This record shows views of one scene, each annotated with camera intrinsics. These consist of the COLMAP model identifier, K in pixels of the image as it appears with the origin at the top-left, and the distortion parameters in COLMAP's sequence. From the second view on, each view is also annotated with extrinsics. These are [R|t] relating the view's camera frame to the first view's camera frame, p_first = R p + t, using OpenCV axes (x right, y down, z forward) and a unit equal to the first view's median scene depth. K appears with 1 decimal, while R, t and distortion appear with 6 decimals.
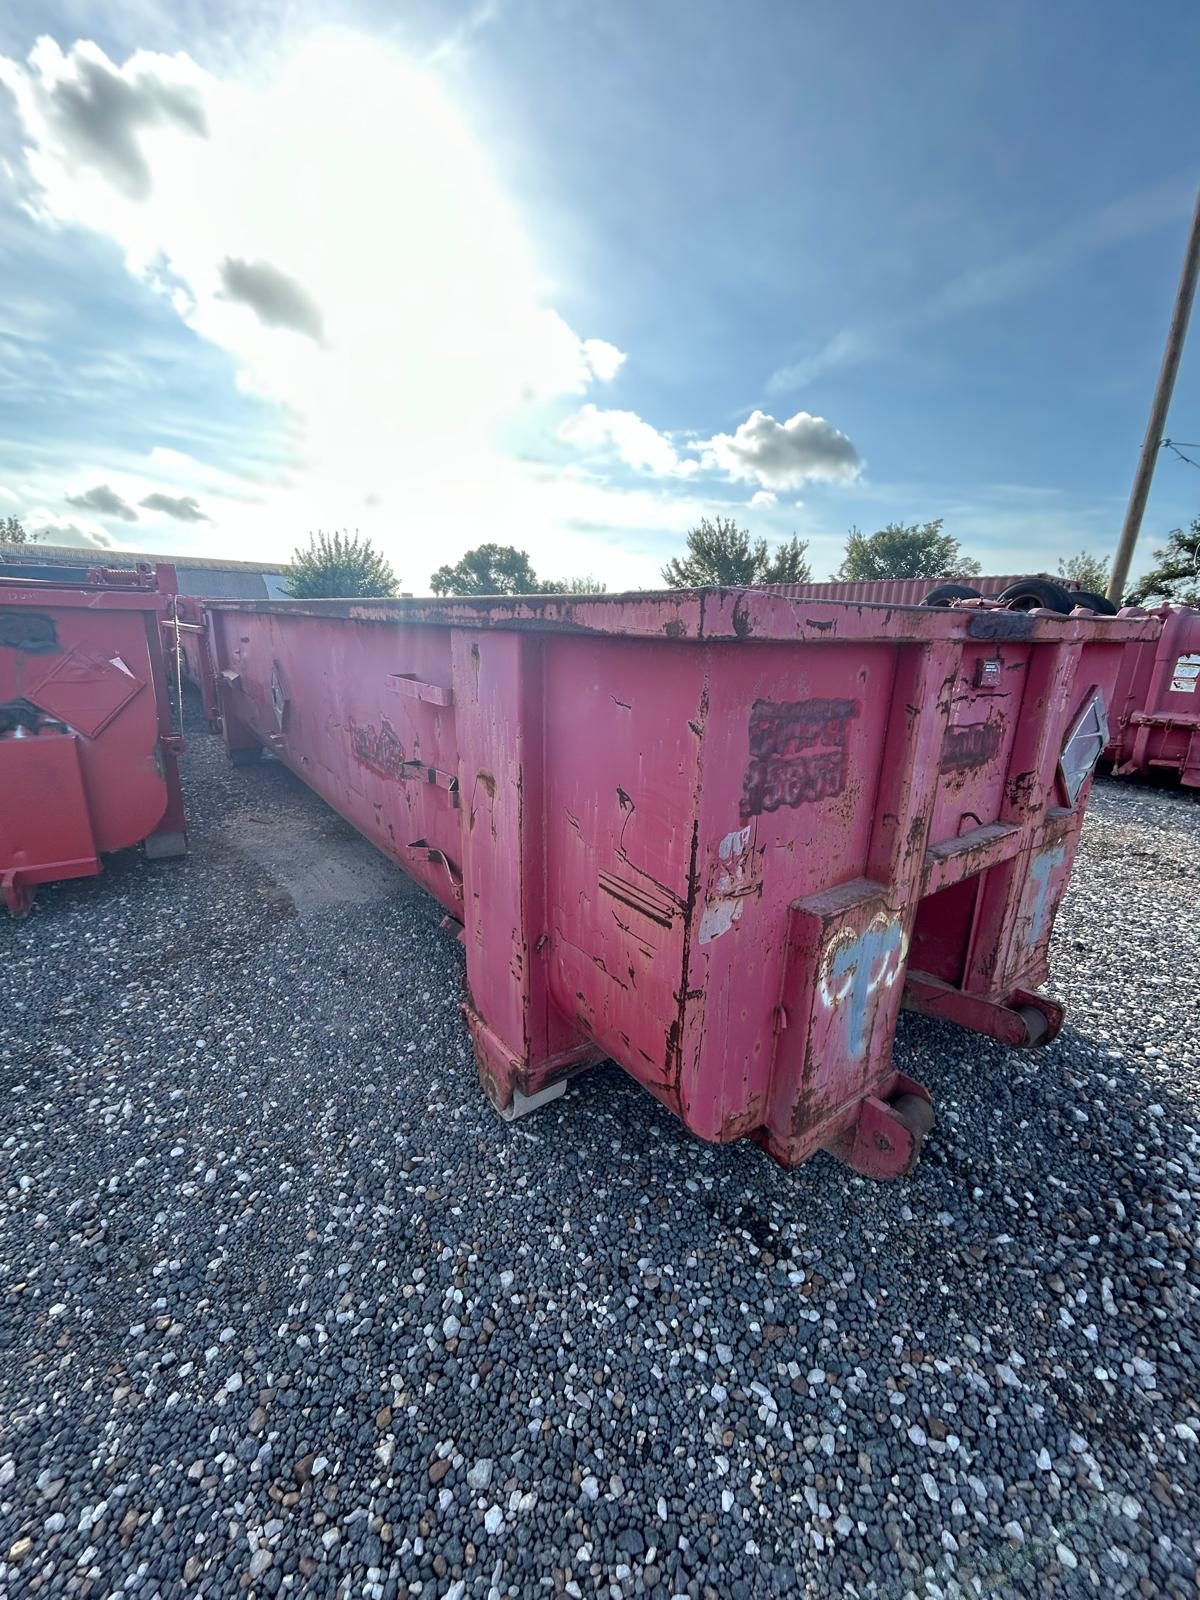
lens RADIAL K [[618.3, 0, 588.3], [0, 618.3, 791.7], [0, 0, 1]] dist [-0.001031, 0.000102]
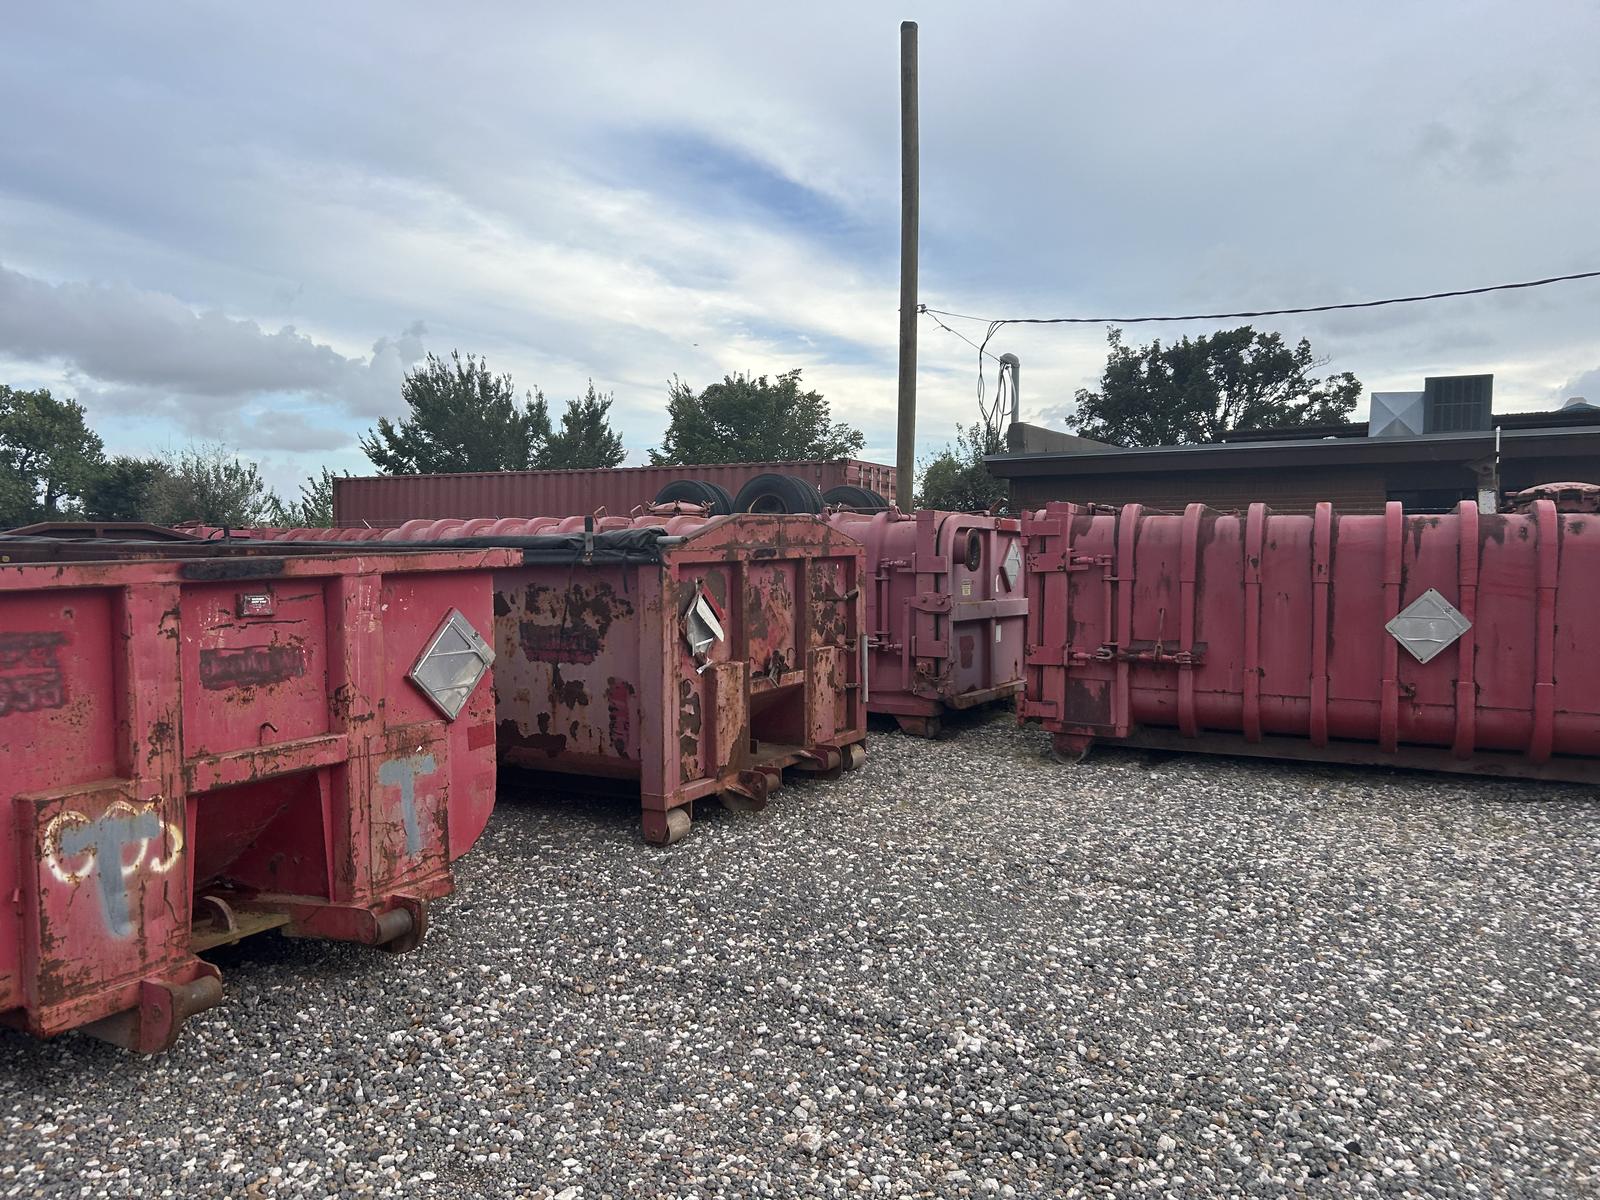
lens RADIAL K [[1122.9, 0, 735.4], [0, 1122.9, 601.5], [0, 0, 1]] dist [0.033673, -0.043460]
pose [[0.910422, -0.054274, 0.410106, 0.273447], [0.134852, 0.976141, -0.170184, 0.141065], [-0.391085, 0.210243, 0.896019, -0.625318]]
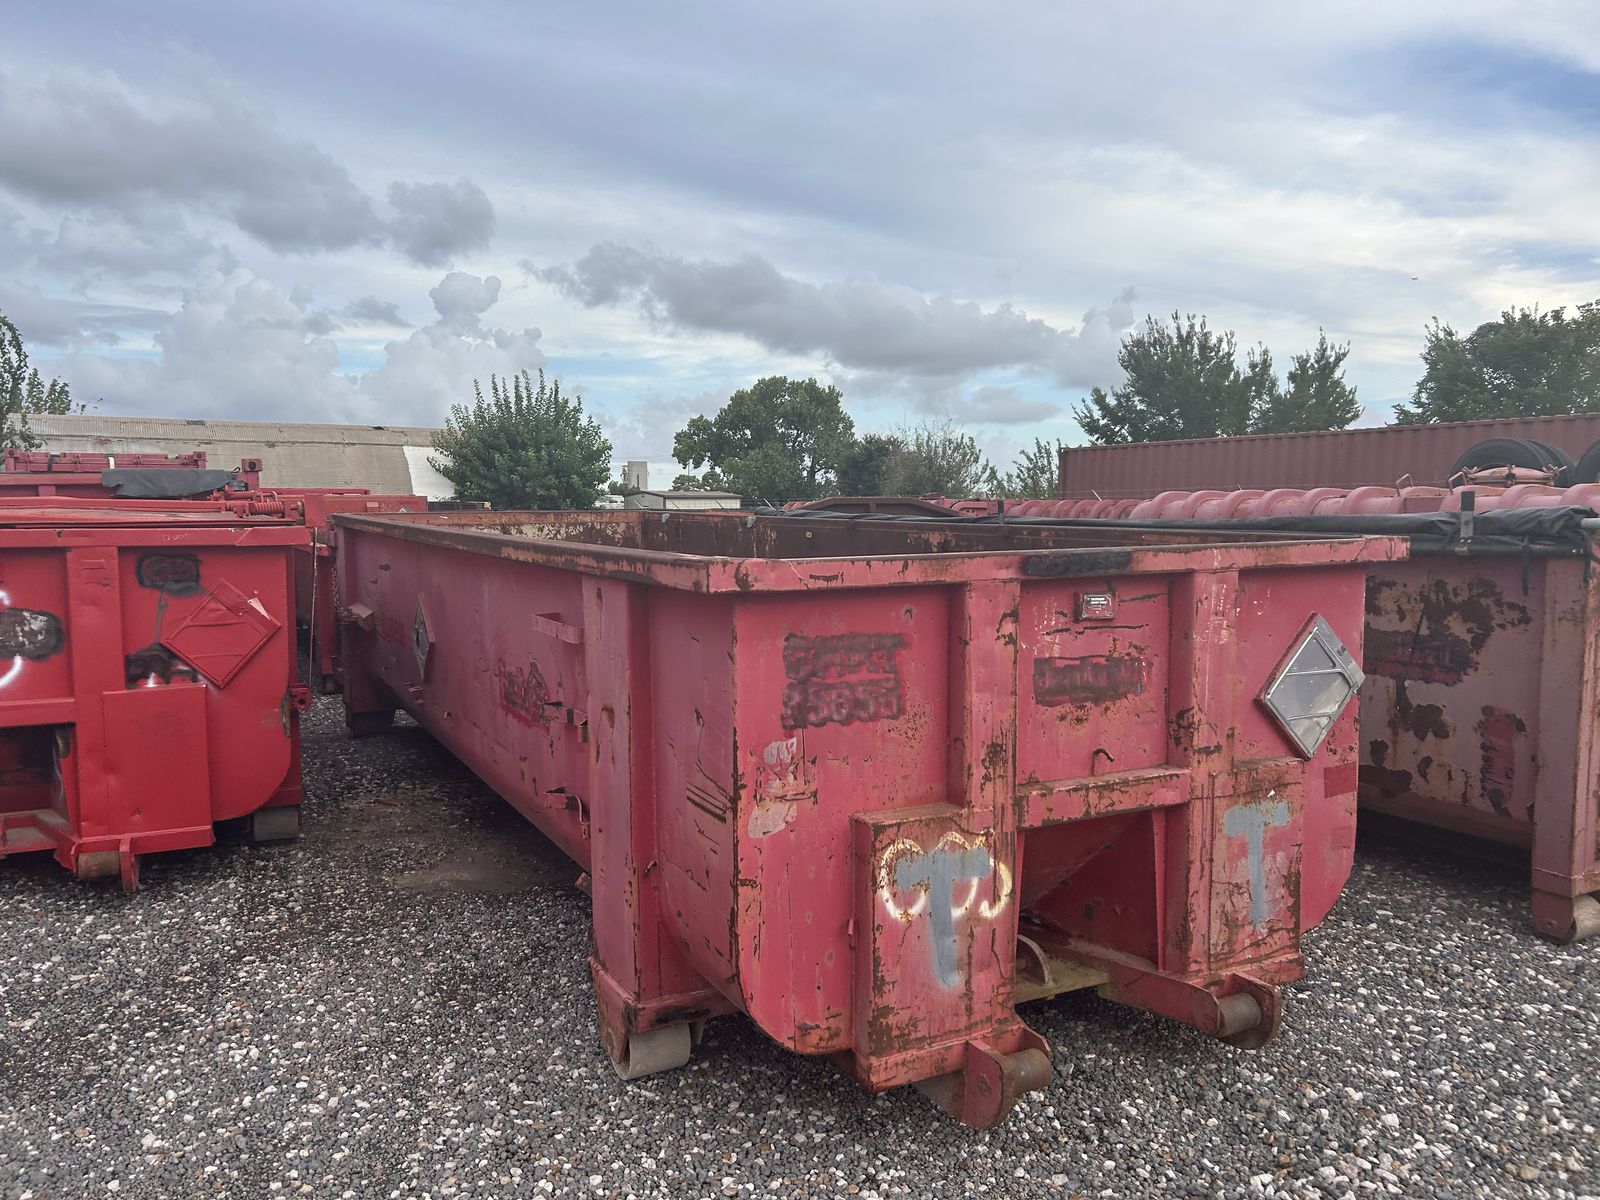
lens RADIAL K [[1122.9, 0, 791.1], [0, 1122.9, 611.9], [0, 0, 1]] dist [0.033673, -0.043460]
pose [[0.990380, -0.015554, -0.137499, 0.186711], [-0.008184, 0.985339, -0.170410, 0.061062], [0.138133, 0.169896, 0.975733, -0.391919]]
